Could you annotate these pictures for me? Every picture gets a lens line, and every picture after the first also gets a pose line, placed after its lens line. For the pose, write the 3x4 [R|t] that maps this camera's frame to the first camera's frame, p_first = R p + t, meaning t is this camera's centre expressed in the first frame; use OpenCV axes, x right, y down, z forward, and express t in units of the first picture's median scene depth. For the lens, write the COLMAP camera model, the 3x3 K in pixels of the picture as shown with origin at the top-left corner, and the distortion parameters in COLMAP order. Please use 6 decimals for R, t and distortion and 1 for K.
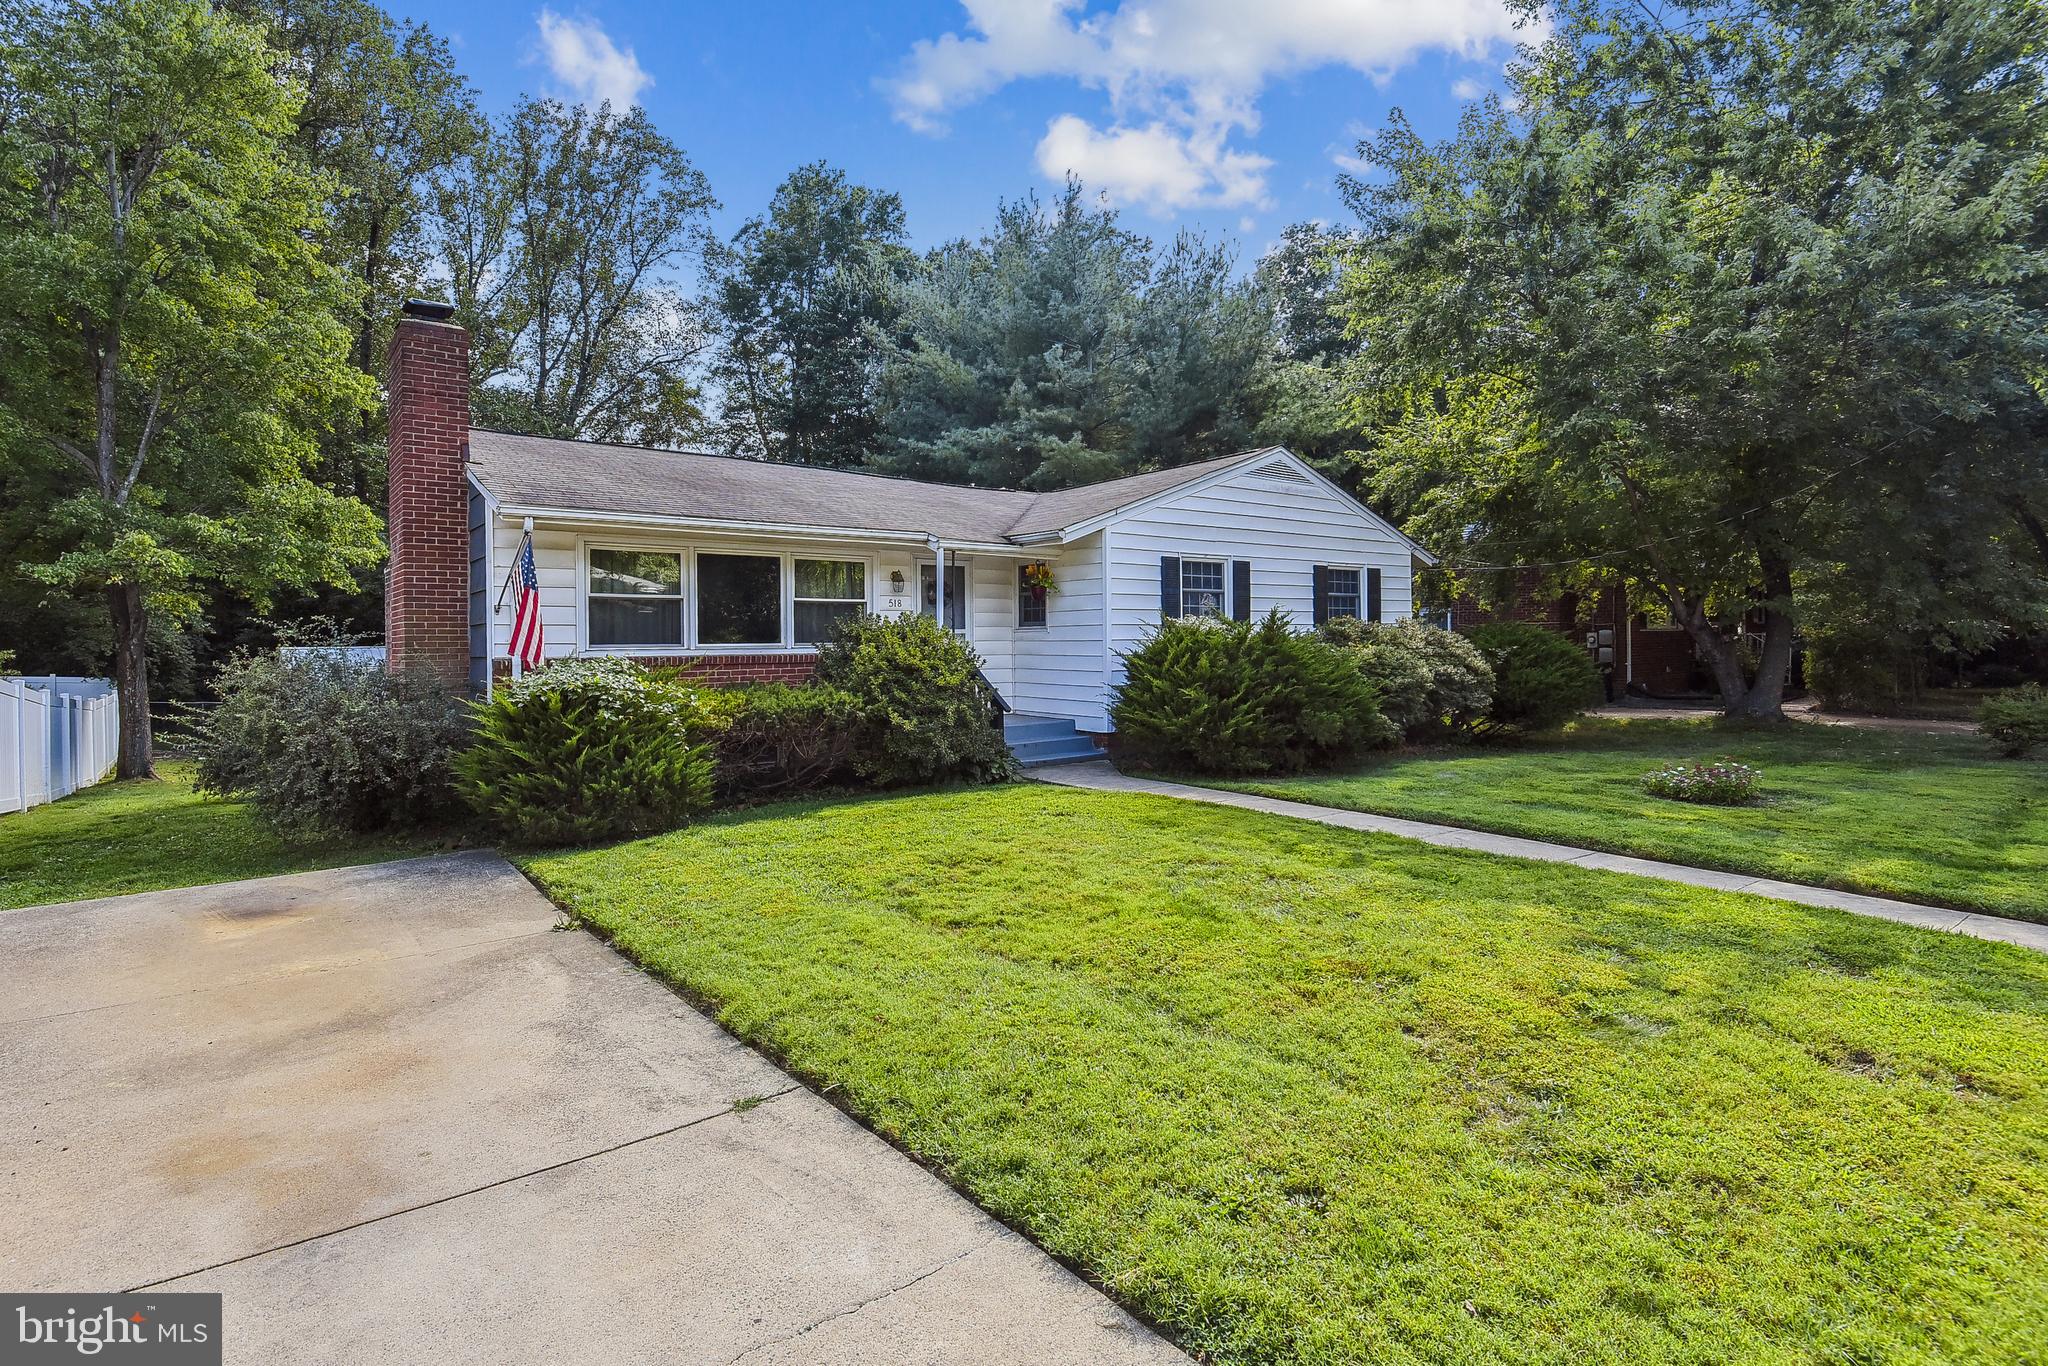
lens RADIAL K [[948.1, 0, 1014.8], [0, 948.1, 666.7], [0, 0, 1]] dist [-0.036414, -0.000372]
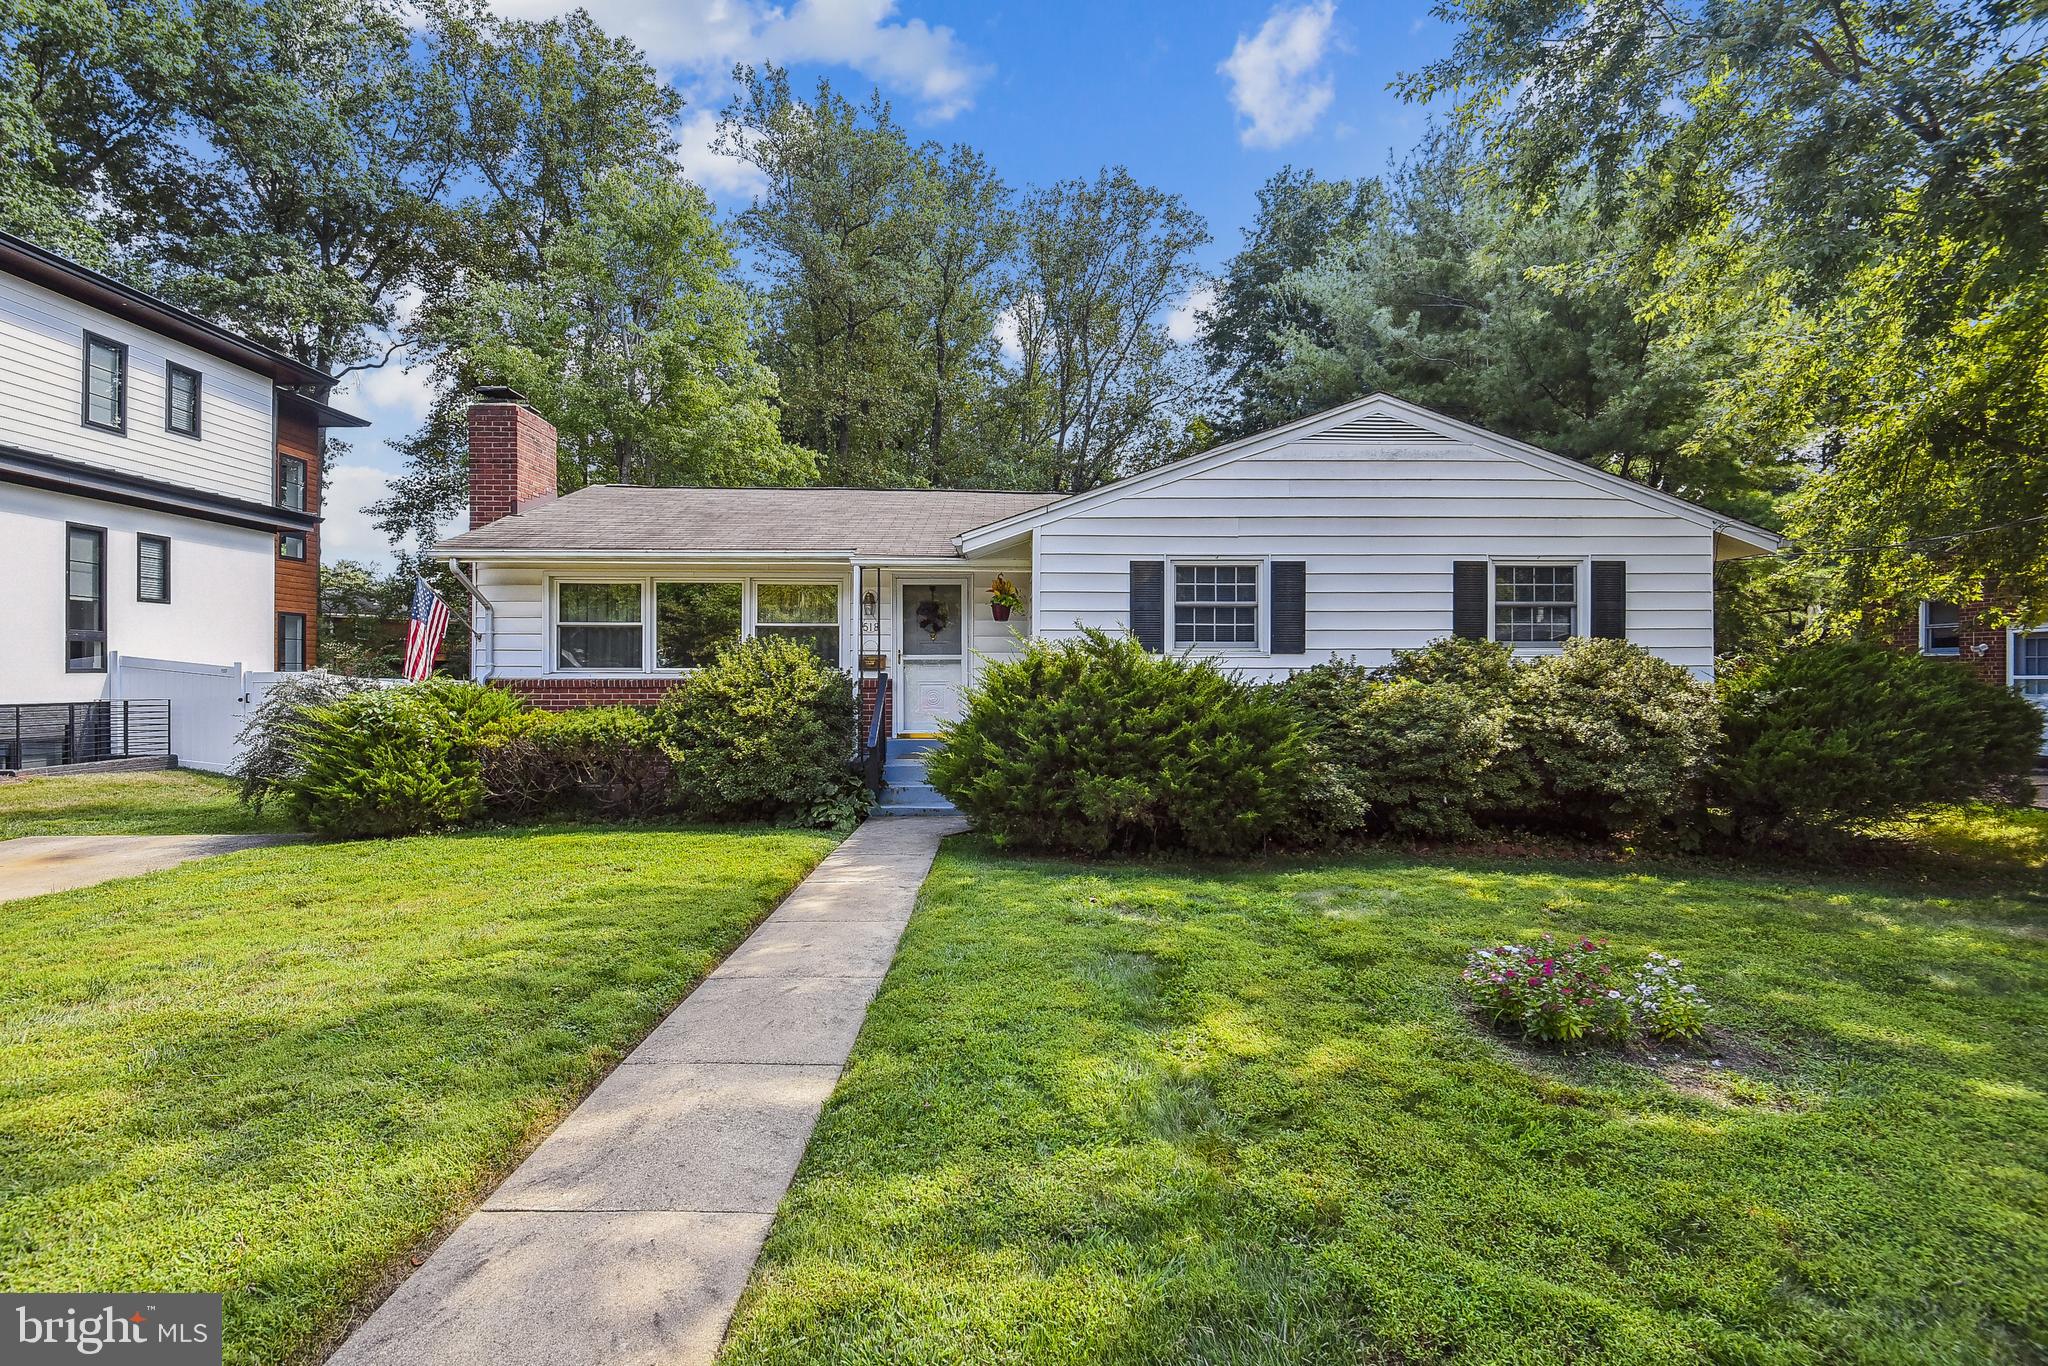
lens RADIAL K [[948.1, 0, 1014.8], [0, 948.1, 666.7], [0, 0, 1]] dist [-0.036414, -0.000372]
pose [[0.813582, 0.008466, -0.581388, 0.523045], [-0.026095, 0.999418, -0.021963, -0.011696], [0.580864, 0.033041, 0.813330, 0.323224]]
